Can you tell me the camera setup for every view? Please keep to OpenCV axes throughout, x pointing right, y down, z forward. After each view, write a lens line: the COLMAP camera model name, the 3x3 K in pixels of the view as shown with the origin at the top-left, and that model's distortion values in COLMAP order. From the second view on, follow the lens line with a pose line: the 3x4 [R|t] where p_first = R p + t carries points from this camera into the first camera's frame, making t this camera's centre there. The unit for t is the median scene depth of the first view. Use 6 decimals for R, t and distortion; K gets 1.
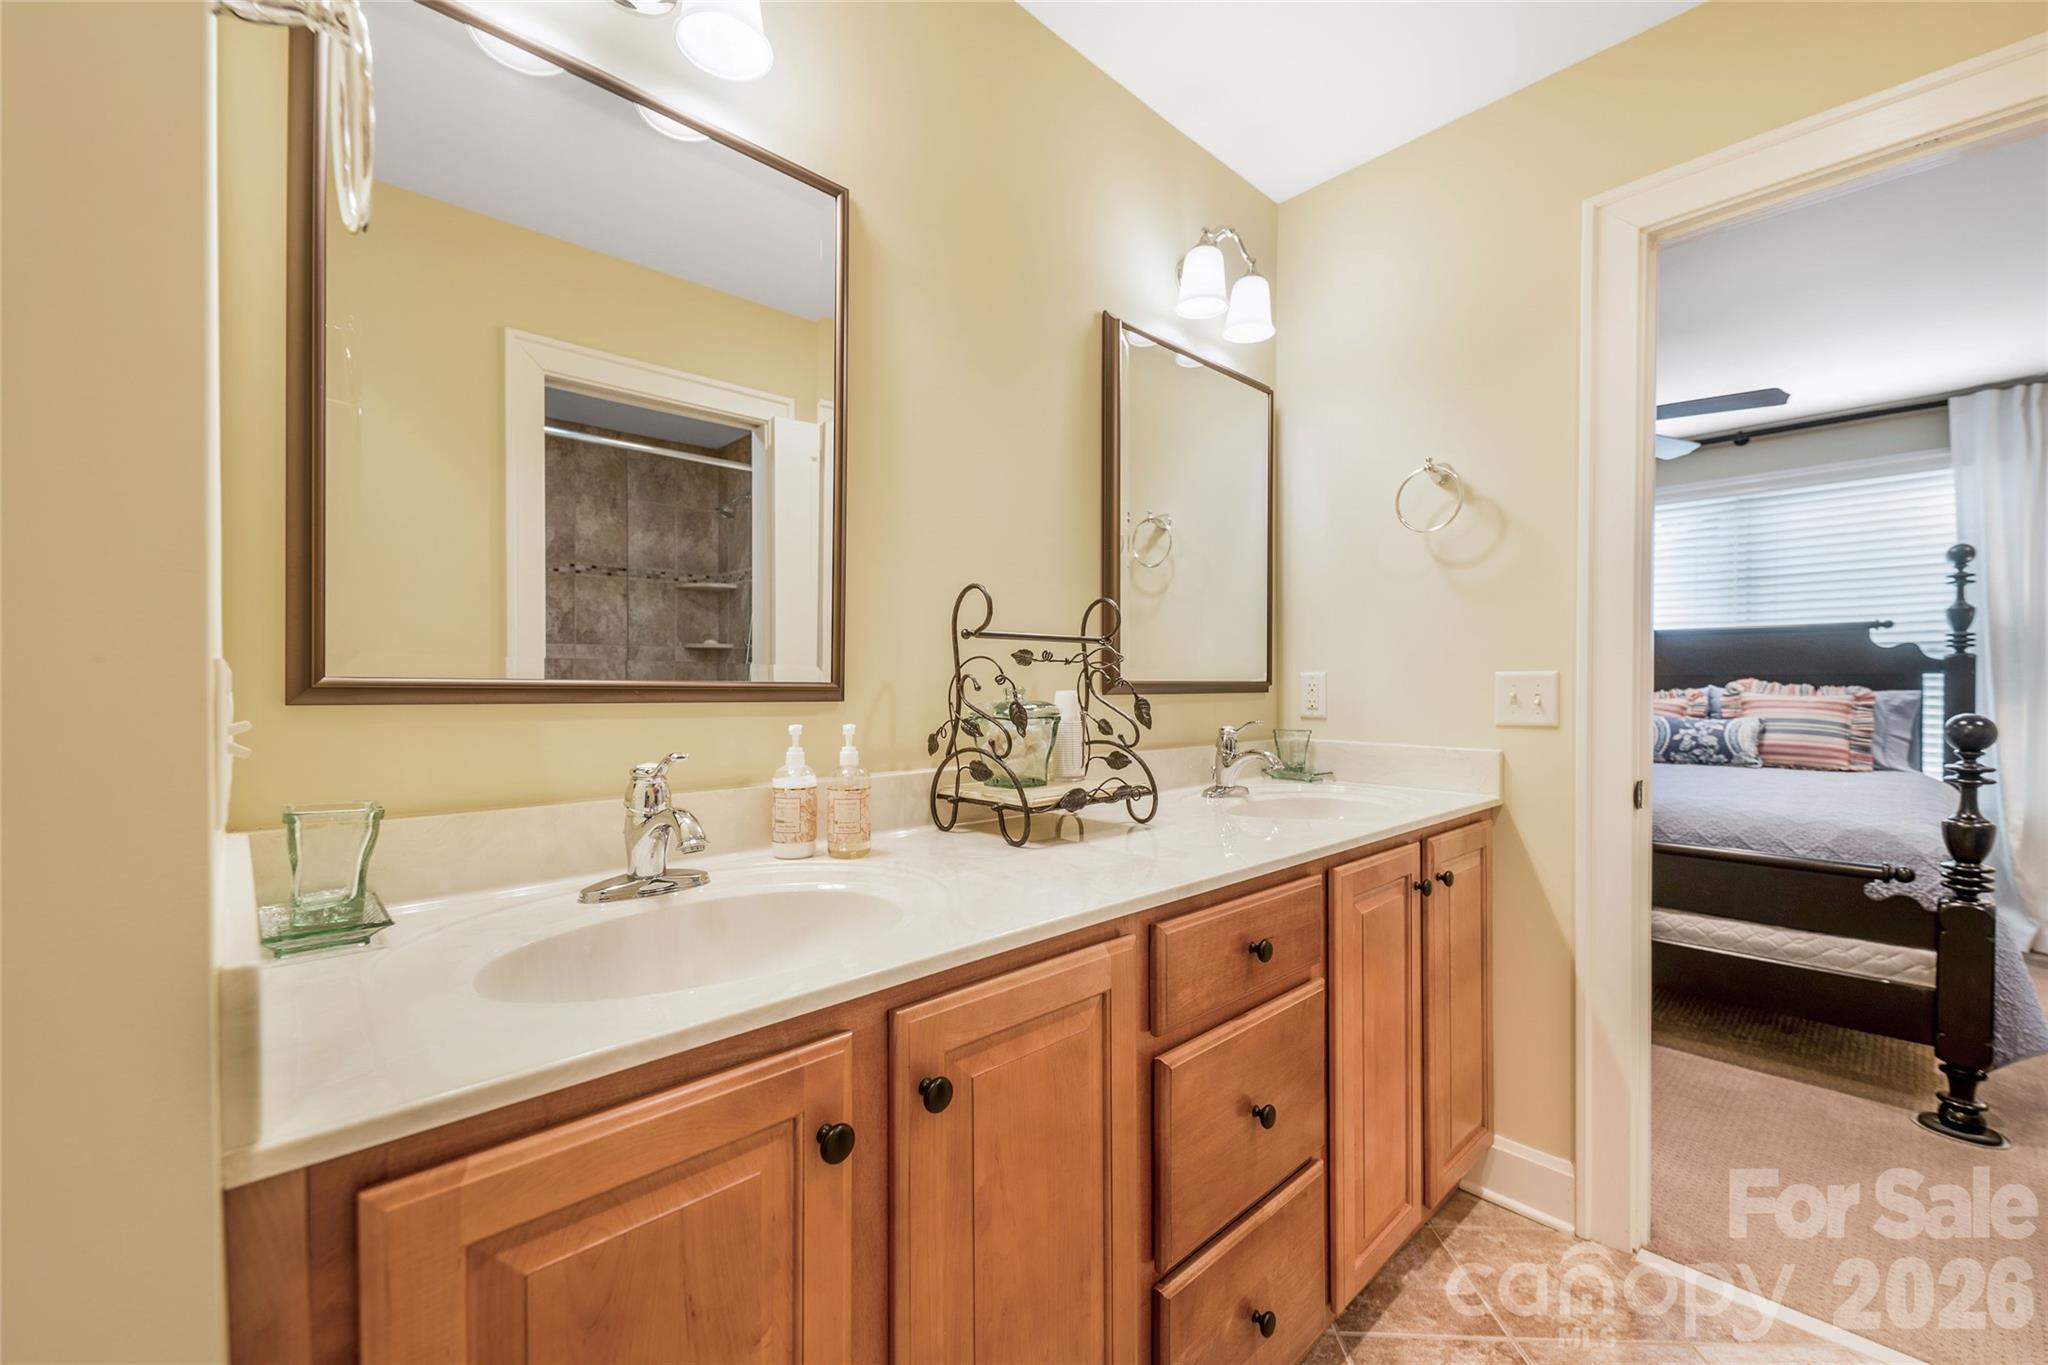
lens RADIAL K [[839.0, 0, 1031.3], [0, 839.0, 688.1], [0, 0, 1]] dist [-0.000269, -0.000218]
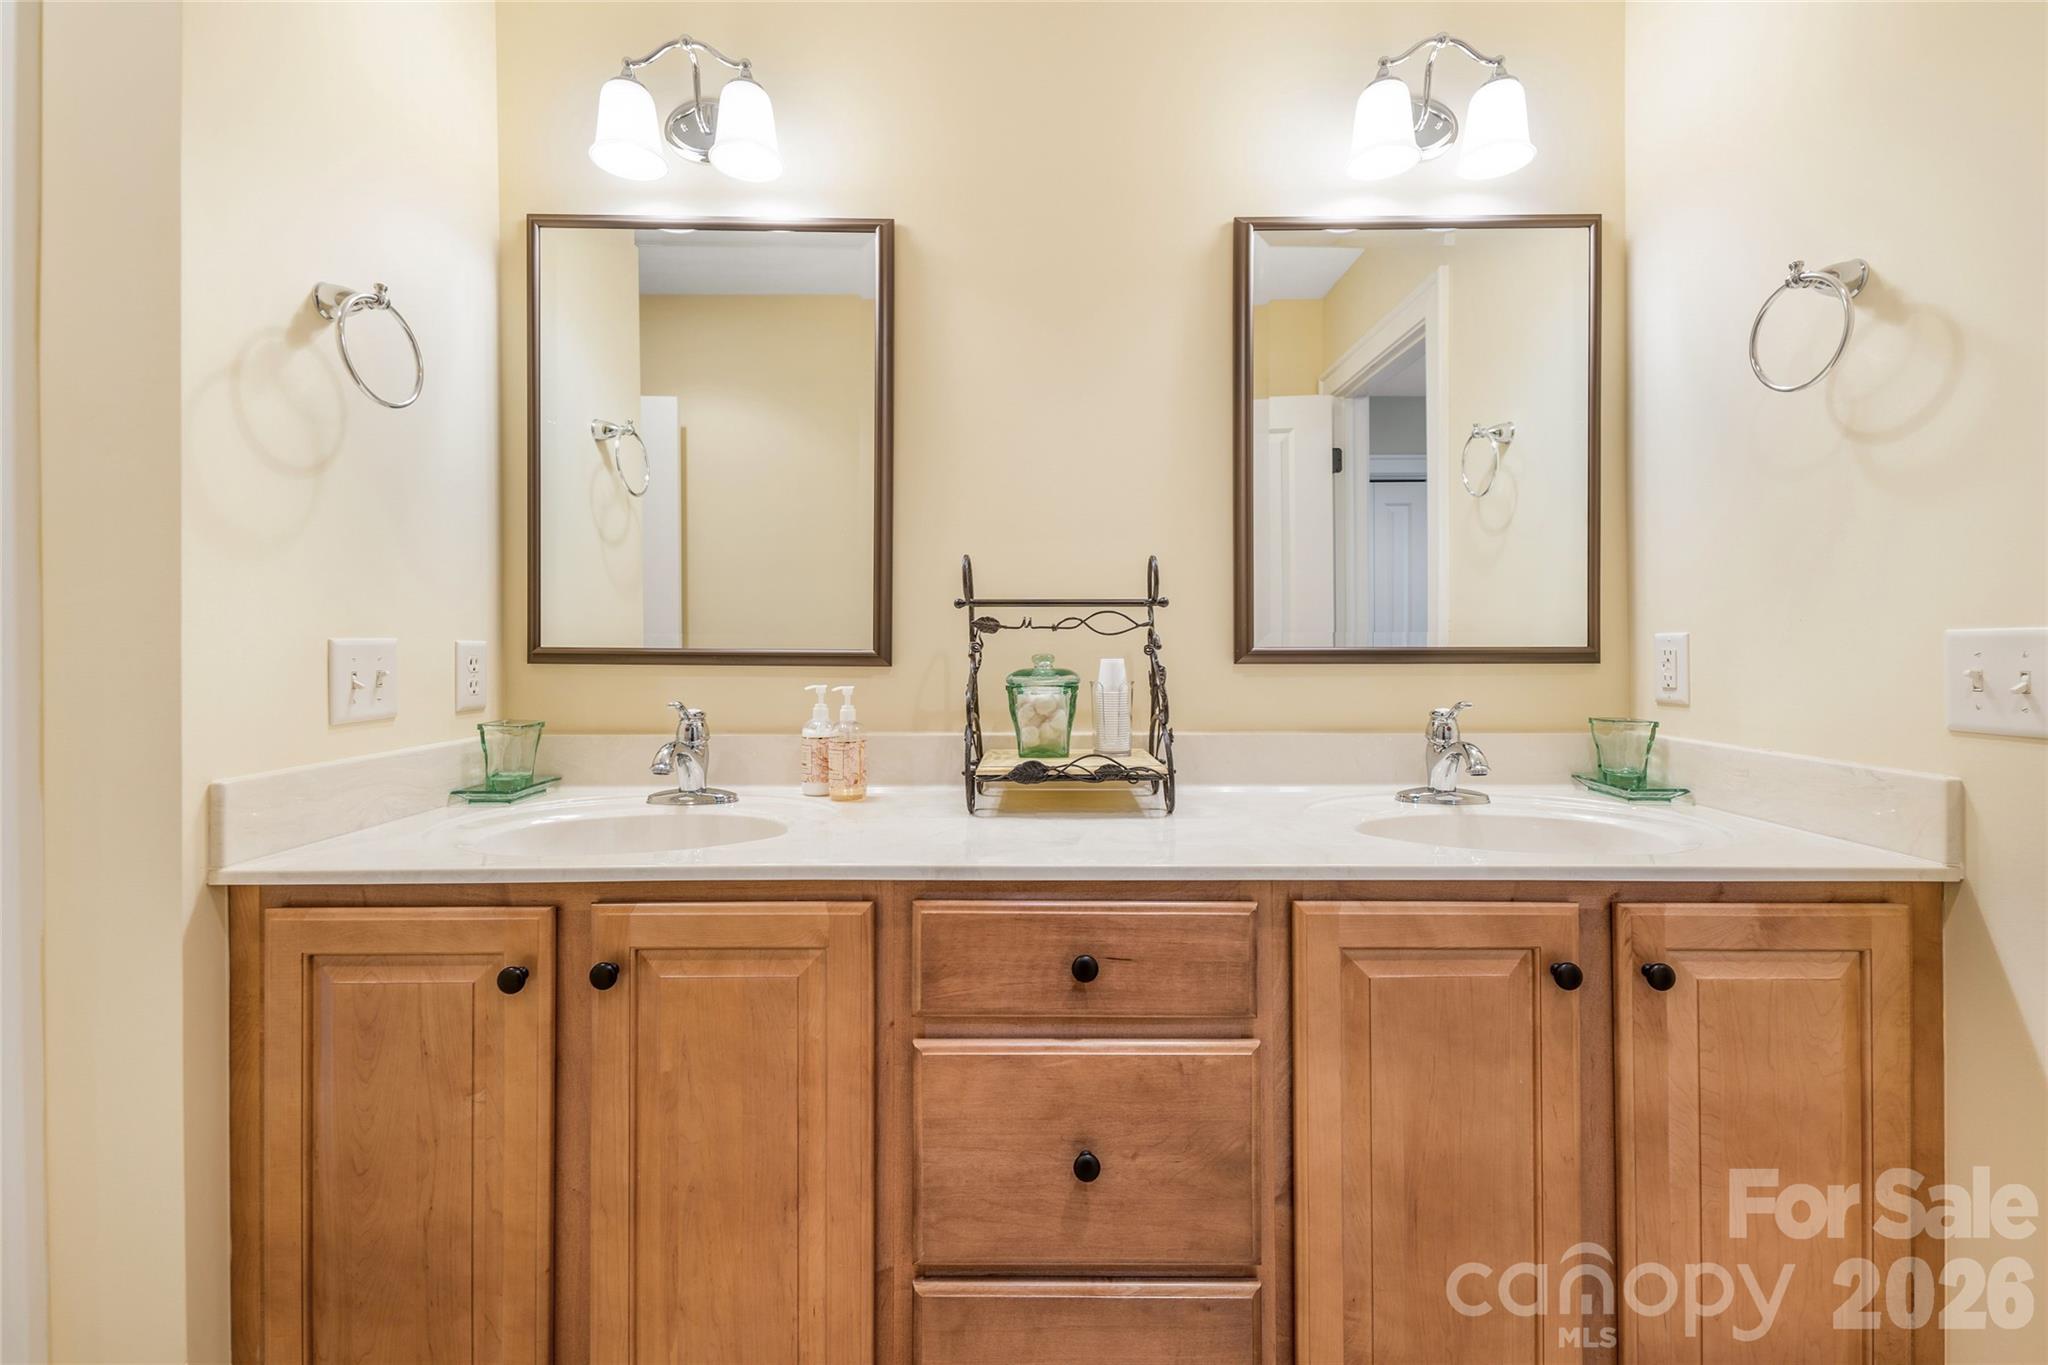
lens RADIAL K [[846.6, 0, 1026.2], [0, 846.6, 650.2], [0, 0, 1]] dist [0.003399, 0.000272]
pose [[0.719902, 0.000633, -0.694076, 0.689325], [-0.002443, 0.999996, -0.001622, -0.004946], [0.694072, 0.002864, 0.719900, 0.287632]]
